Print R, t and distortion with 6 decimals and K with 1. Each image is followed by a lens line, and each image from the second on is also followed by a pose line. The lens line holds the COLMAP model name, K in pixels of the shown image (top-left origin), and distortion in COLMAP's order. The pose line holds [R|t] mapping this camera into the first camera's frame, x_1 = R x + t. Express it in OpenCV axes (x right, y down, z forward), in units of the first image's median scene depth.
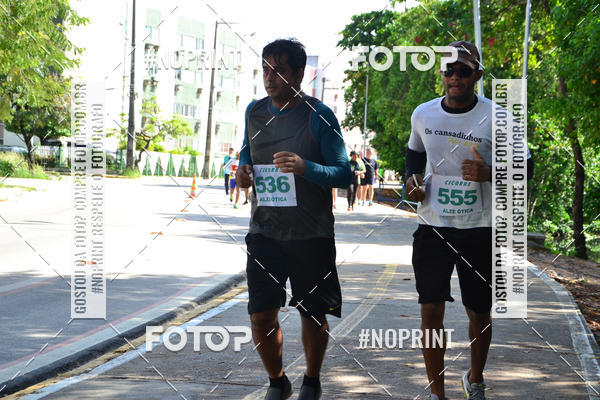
lens RADIAL K [[1447.6, 0, 315.9], [0, 1447.6, 198.9], [0, 0, 1]] dist [0.011925, 0.000000]
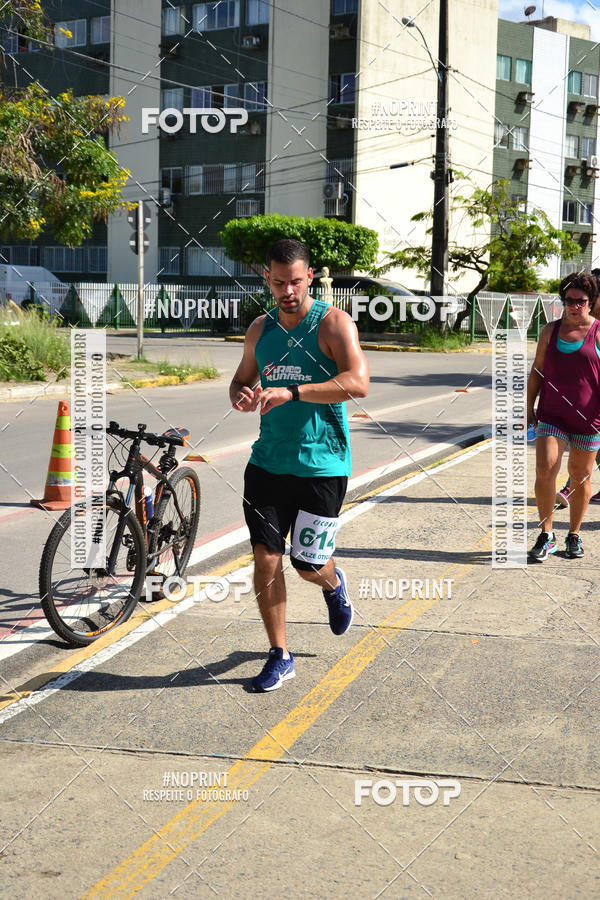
lens RADIAL K [[1539.7, 0, 319.6], [0, 1539.7, 450.7], [0, 0, 1]] dist [-0.008849, 0.000000]
pose [[0.930703, 0.015870, -0.365430, 0.022221], [0.011279, 0.997338, 0.072040, -0.018602], [0.365601, -0.071169, 0.928047, 0.510968]]
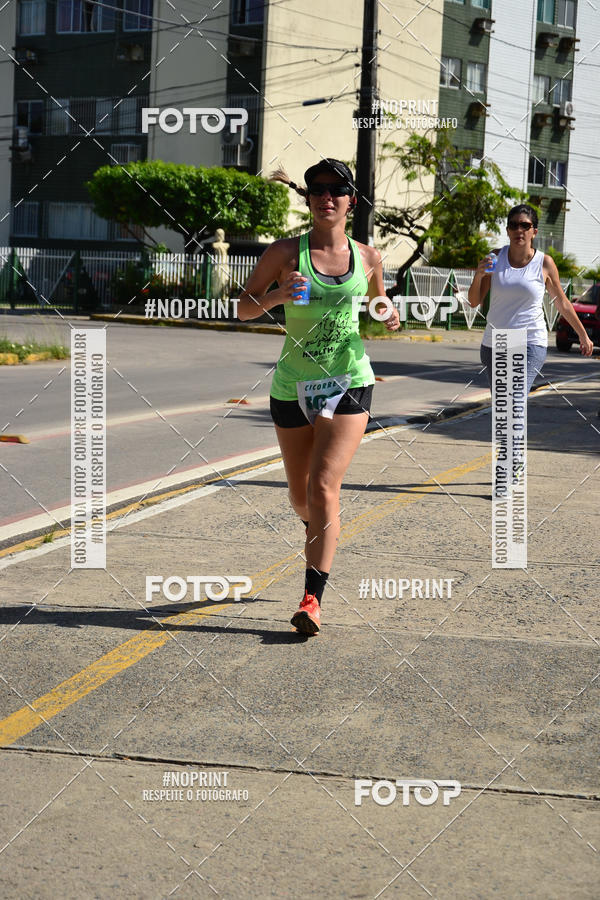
lens RADIAL K [[1962.7, 0, 312.5], [0, 1962.7, 437.9], [0, 0, 1]] dist [0.015238, 0.000000]
pose [[0.944917, 0.026165, -0.326263, 0.028504], [-0.009856, 0.998622, 0.051540, -0.014351], [0.327162, -0.045485, 0.943873, 0.511429]]
